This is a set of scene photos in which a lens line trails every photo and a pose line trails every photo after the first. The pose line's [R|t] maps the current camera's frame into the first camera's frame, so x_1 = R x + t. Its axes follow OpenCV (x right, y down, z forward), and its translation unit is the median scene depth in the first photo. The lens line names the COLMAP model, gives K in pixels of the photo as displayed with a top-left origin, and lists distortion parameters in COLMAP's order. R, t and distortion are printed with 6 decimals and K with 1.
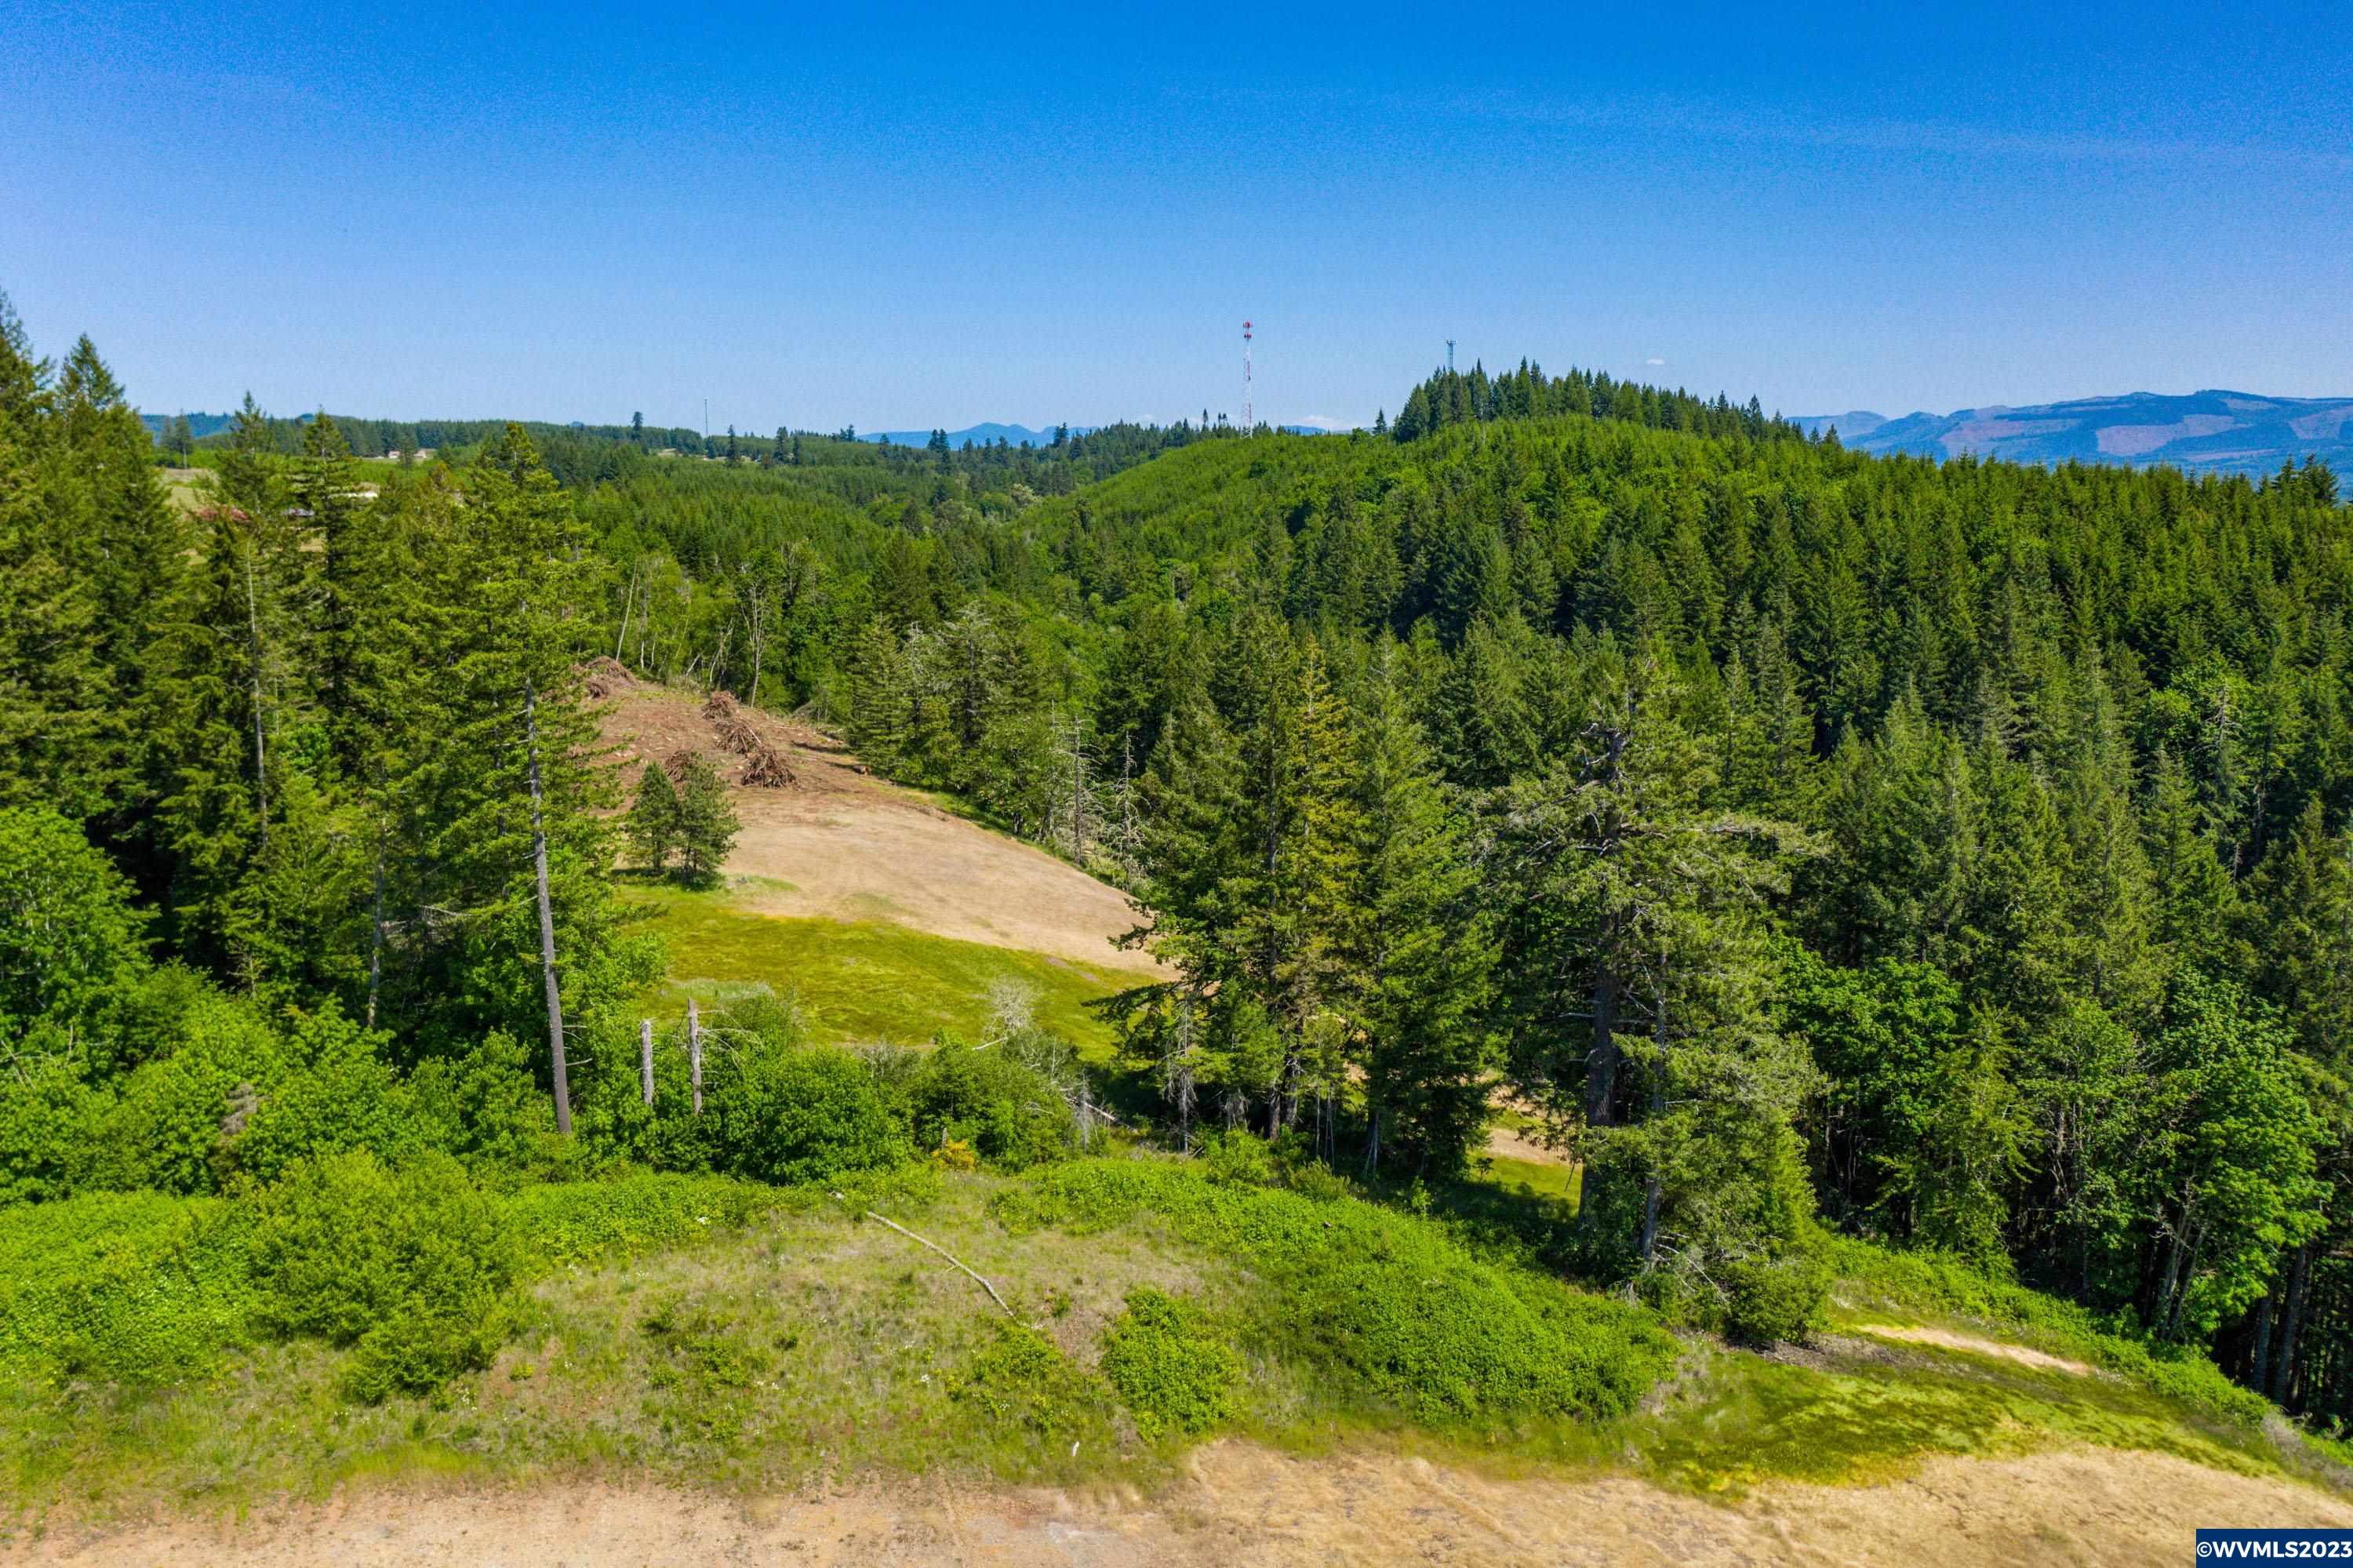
lens RADIAL K [[1860.4, 0, 1179.1], [0, 1860.4, 786.2], [0, 0, 1]] dist [-0.012876, 0.016700]
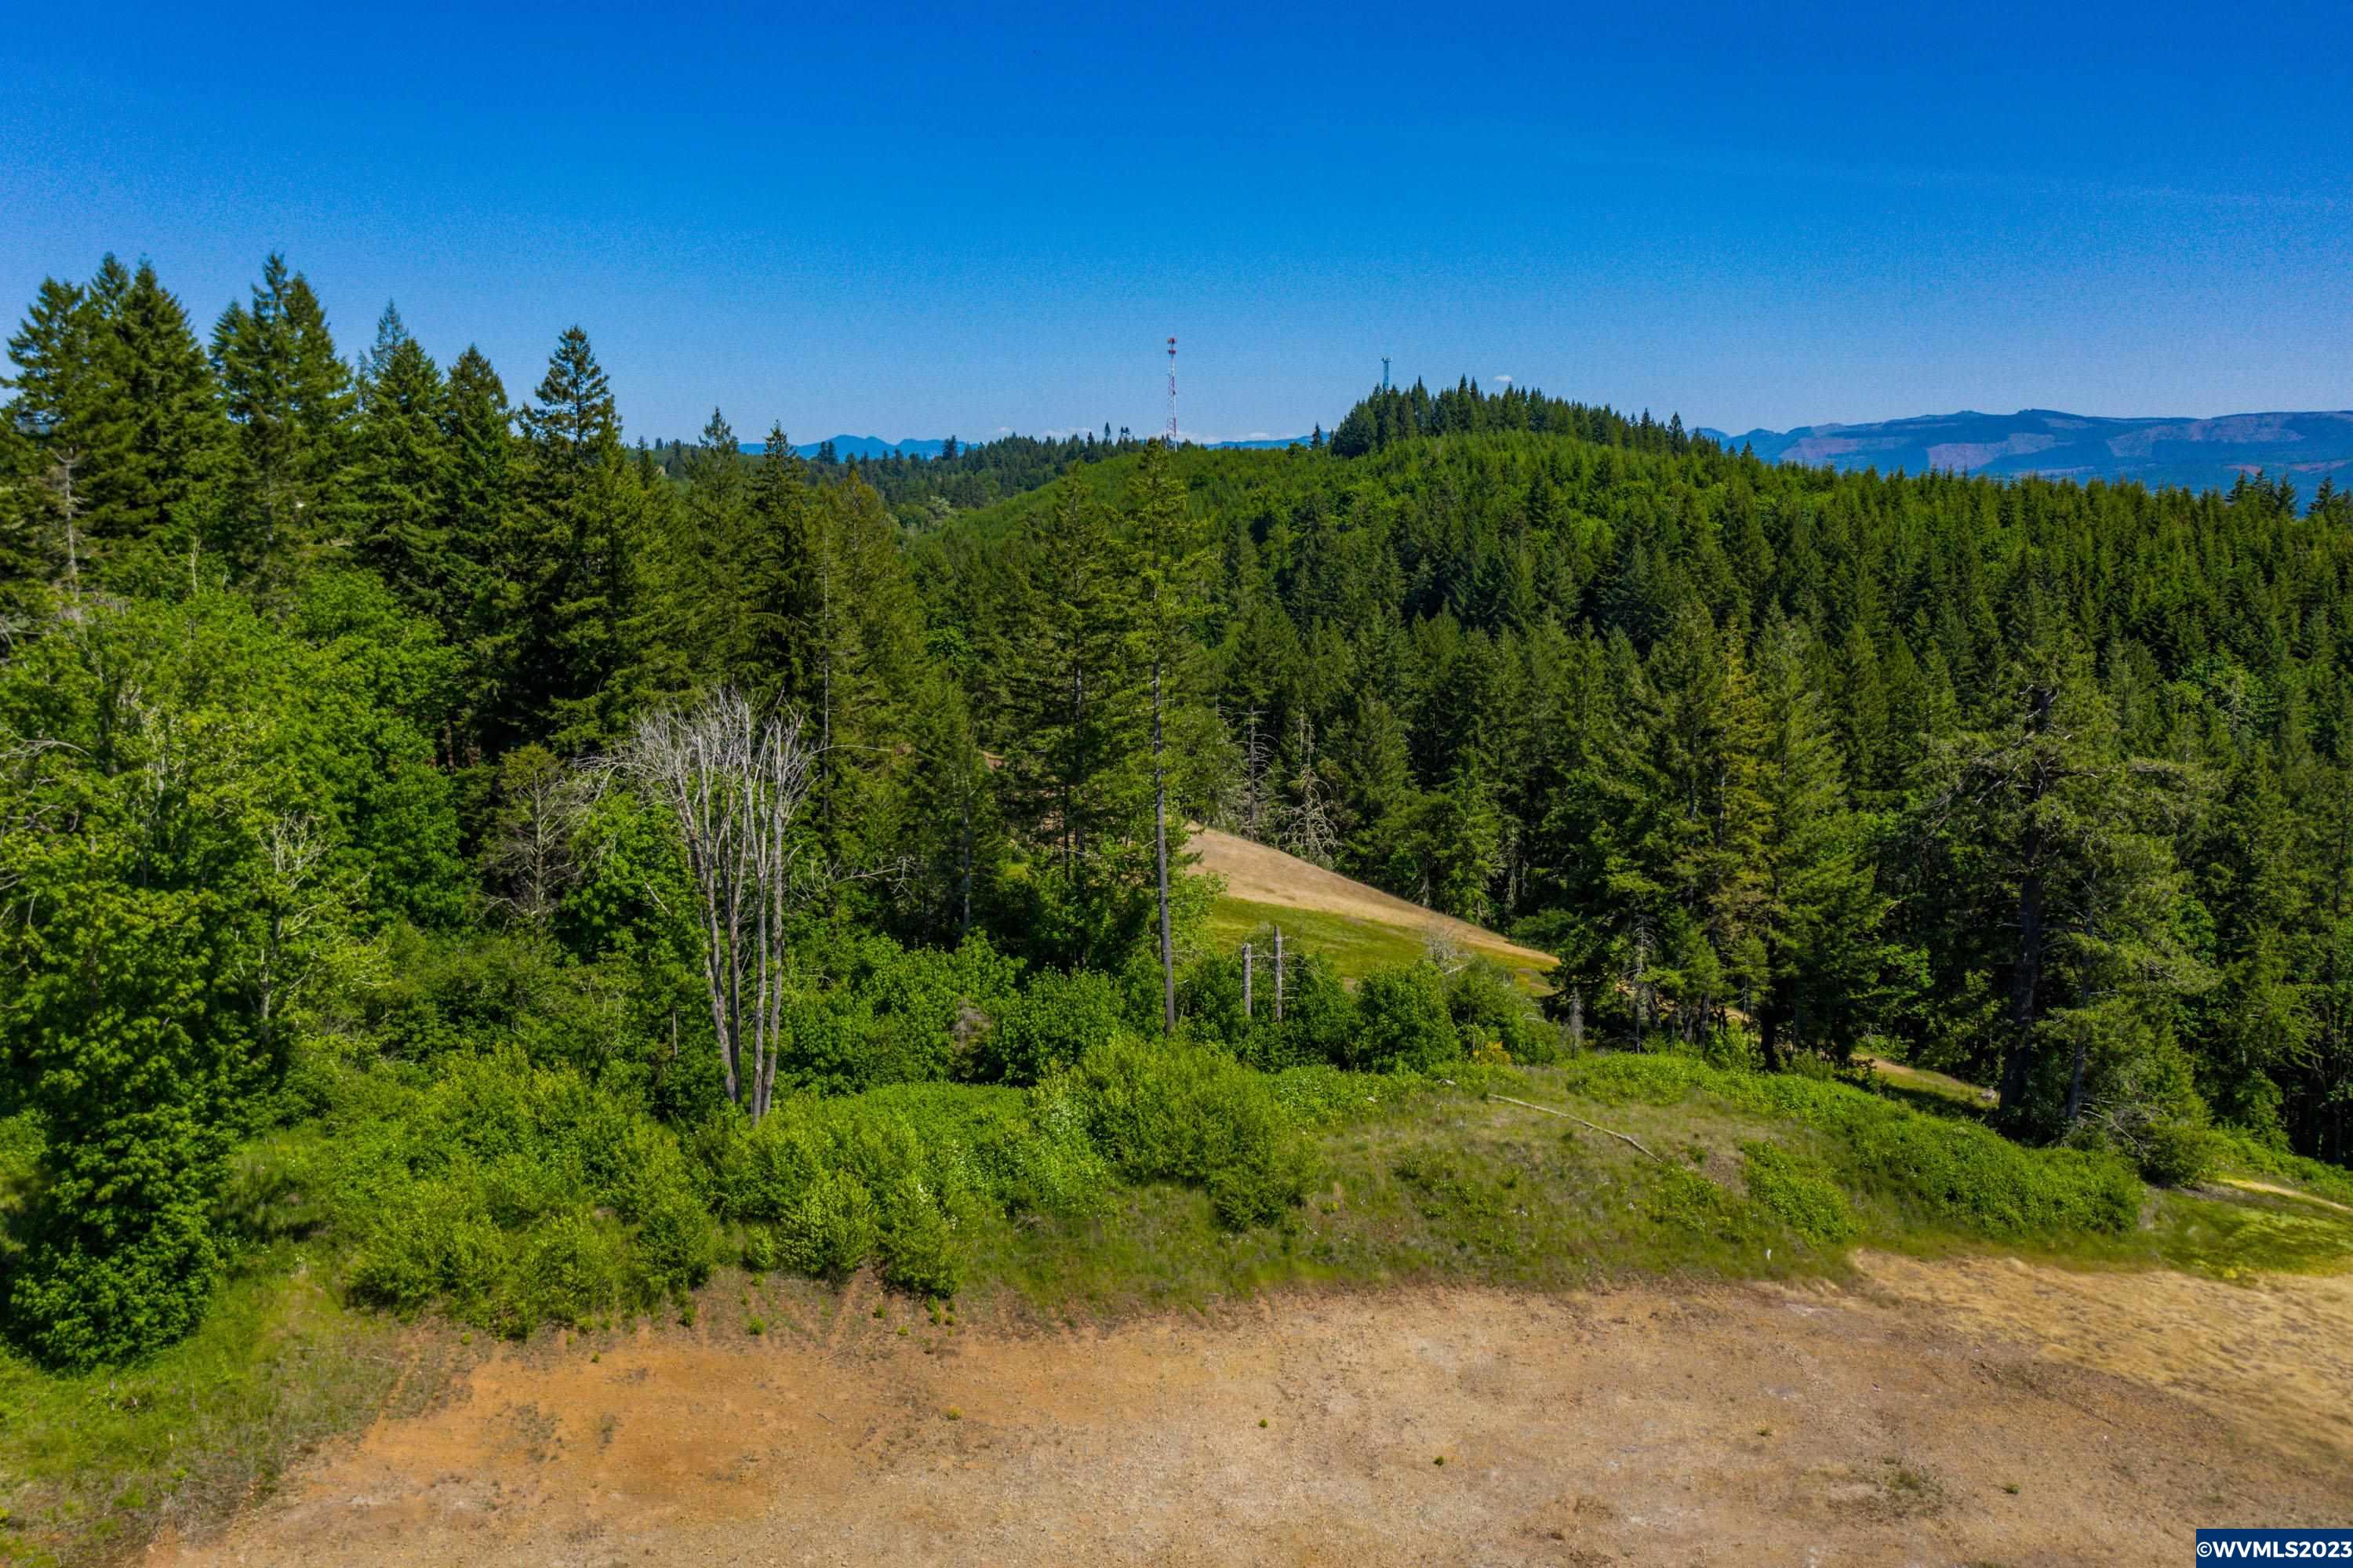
lens RADIAL K [[1860.4, 0, 1193.5], [0, 1860.4, 782.5], [0, 0, 1]] dist [-0.012876, 0.016700]
pose [[0.996658, -0.010162, 0.081053, -0.138300], [0.010874, 0.999906, -0.008350, 0.011093], [-0.080961, 0.009204, 0.996675, -0.057301]]
